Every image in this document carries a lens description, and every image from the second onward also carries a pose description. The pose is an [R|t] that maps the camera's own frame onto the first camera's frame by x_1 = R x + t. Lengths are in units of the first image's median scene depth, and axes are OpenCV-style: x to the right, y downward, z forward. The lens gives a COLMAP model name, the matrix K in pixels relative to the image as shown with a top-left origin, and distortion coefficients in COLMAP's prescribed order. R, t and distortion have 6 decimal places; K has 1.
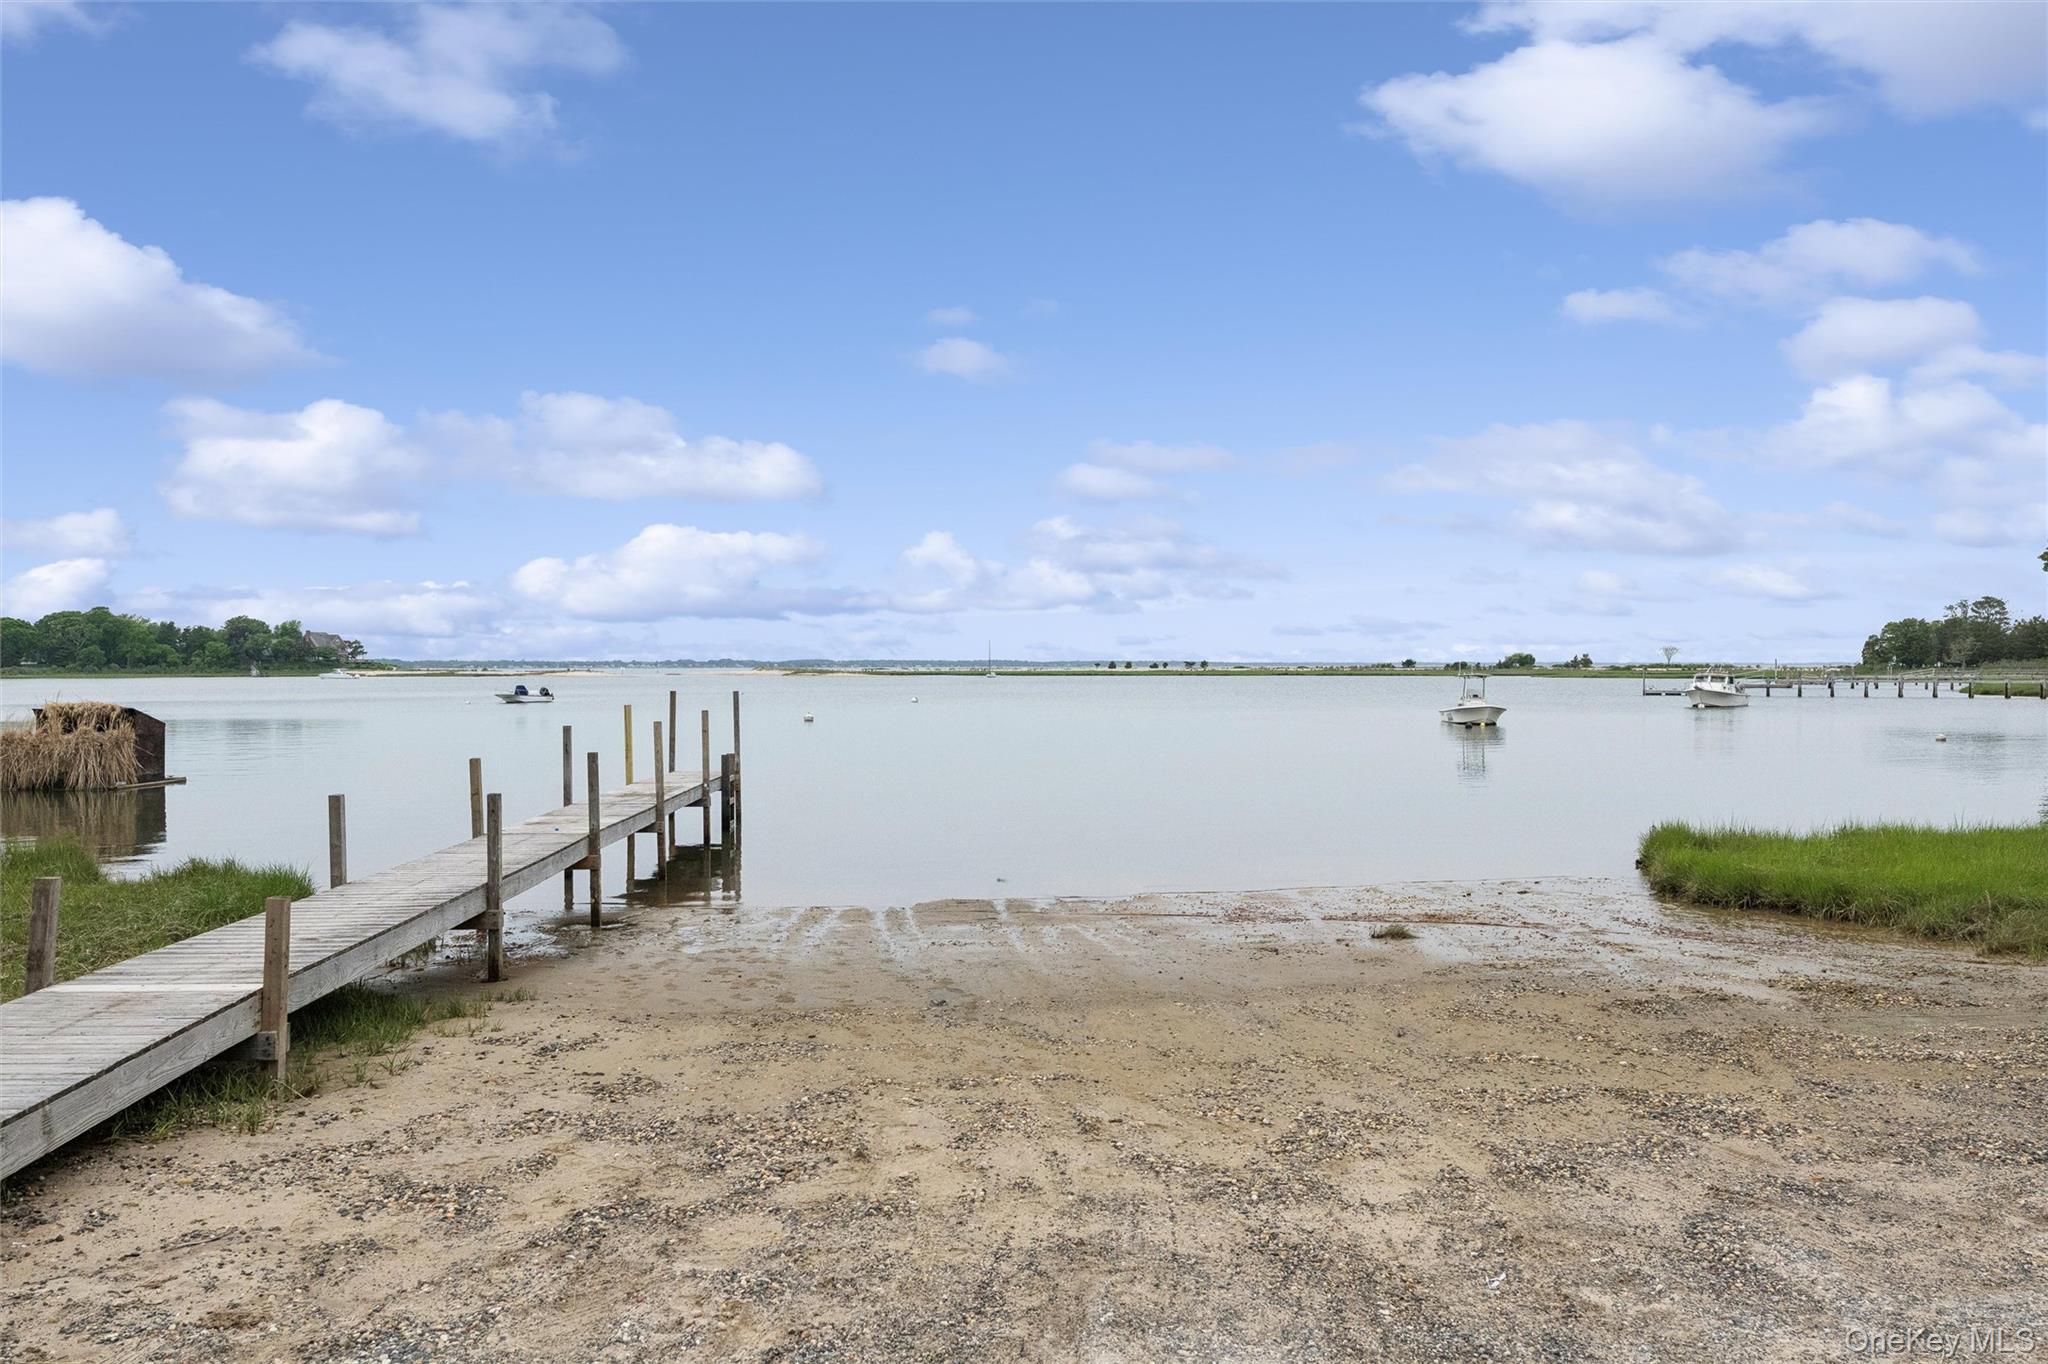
lens RADIAL K [[2143.9, 0, 989.0], [0, 2143.9, 673.8], [0, 0, 1]] dist [0.004896, -0.009494]
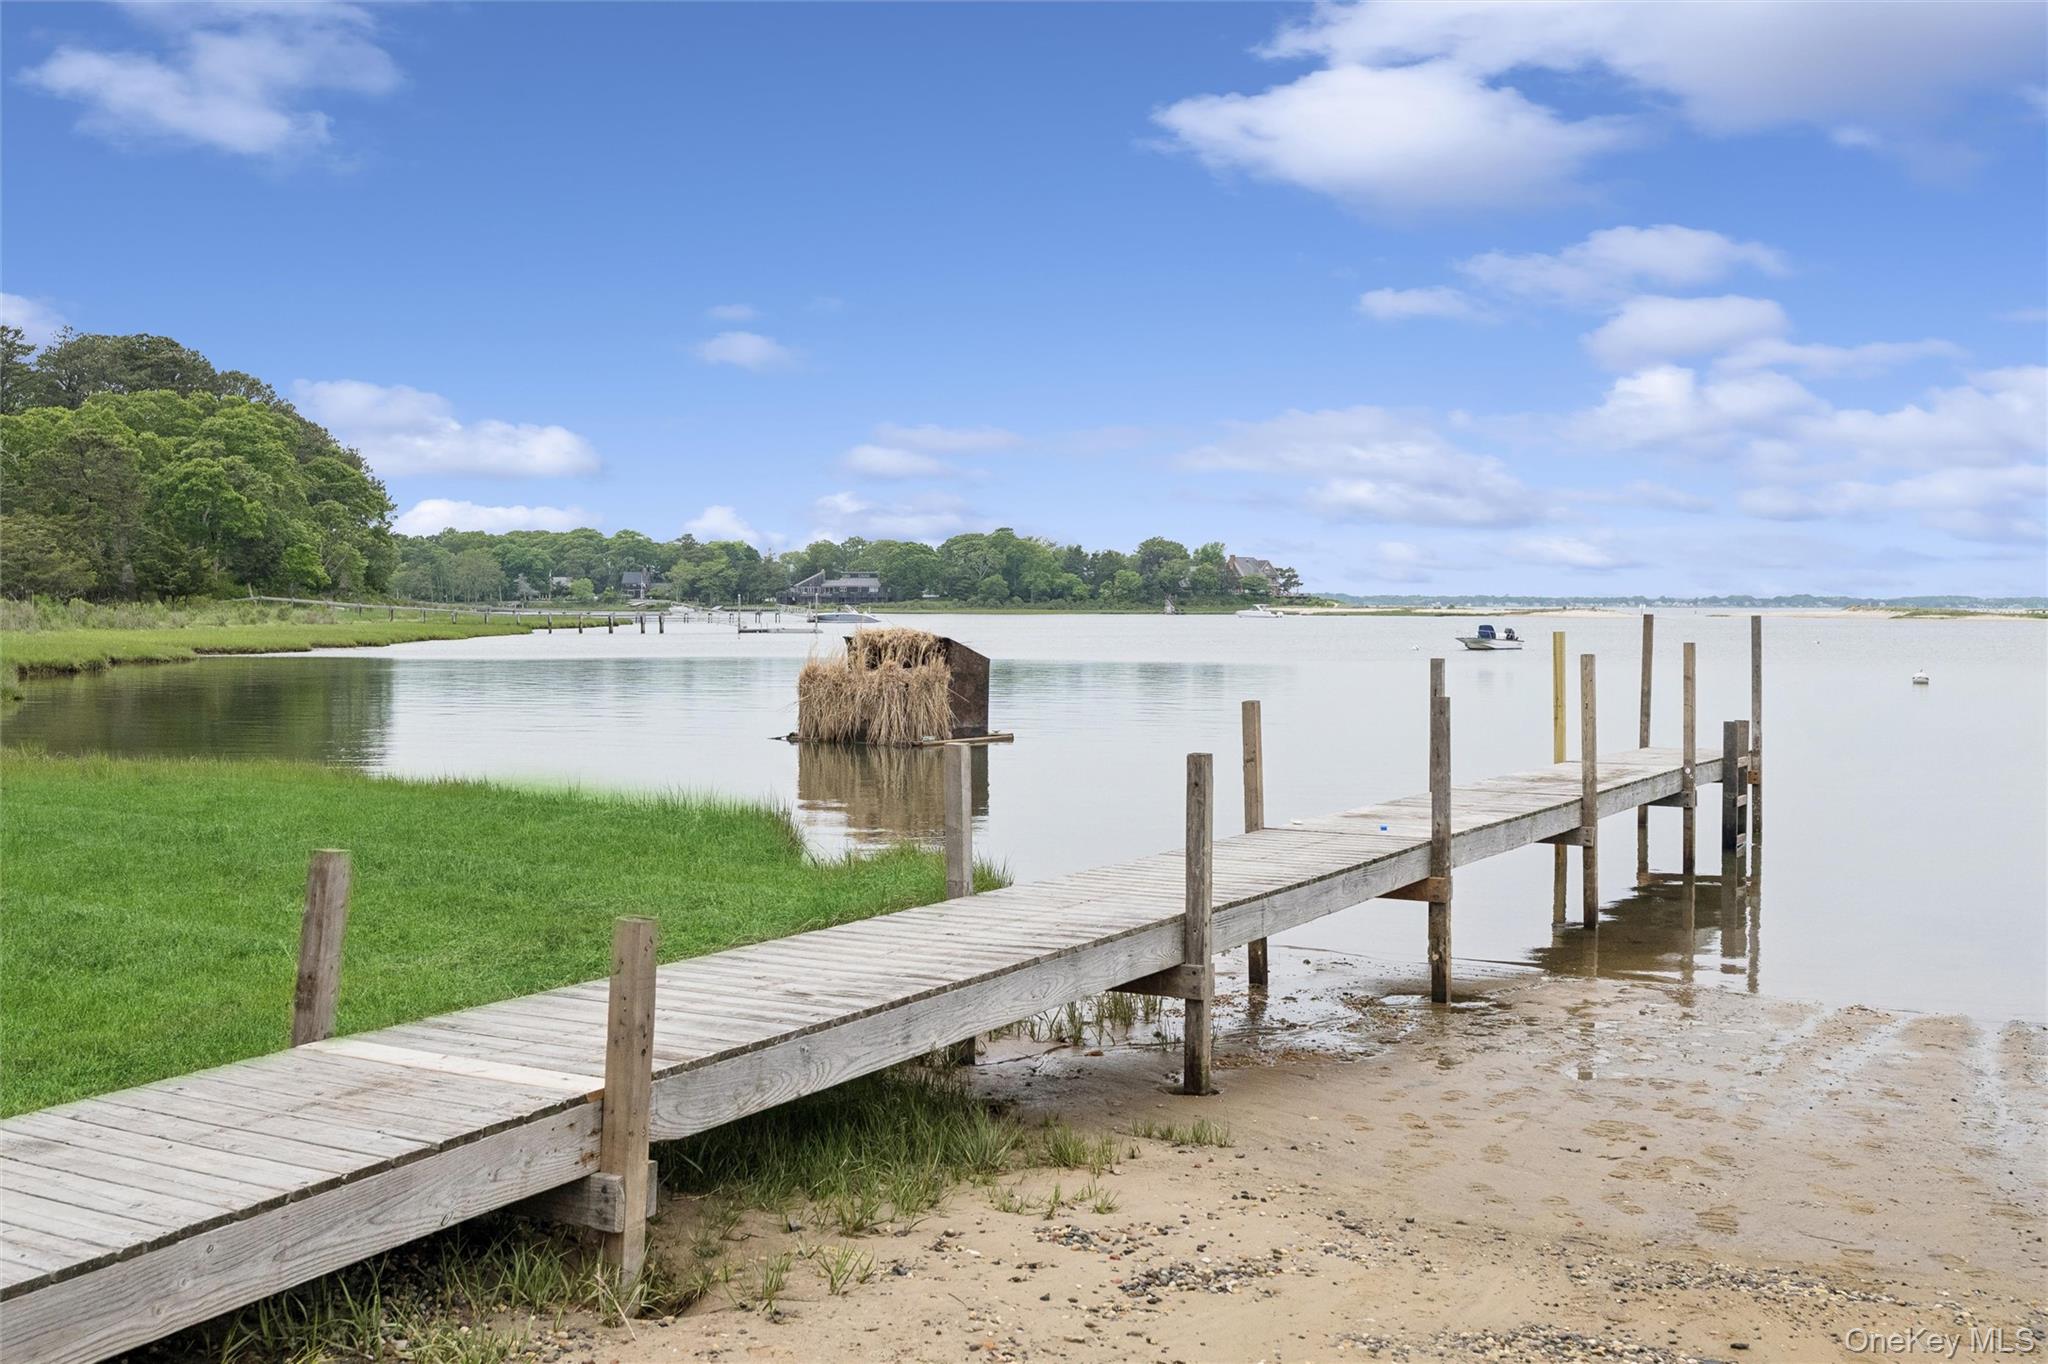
lens RADIAL K [[2143.9, 0, 989.0], [0, 2143.9, 673.8], [0, 0, 1]] dist [0.004896, -0.009494]
pose [[0.858001, 0.025077, -0.513035, 0.003333], [-0.025693, 0.999653, 0.005893, 0.027958], [0.513005, 0.008125, 0.858347, 0.415030]]
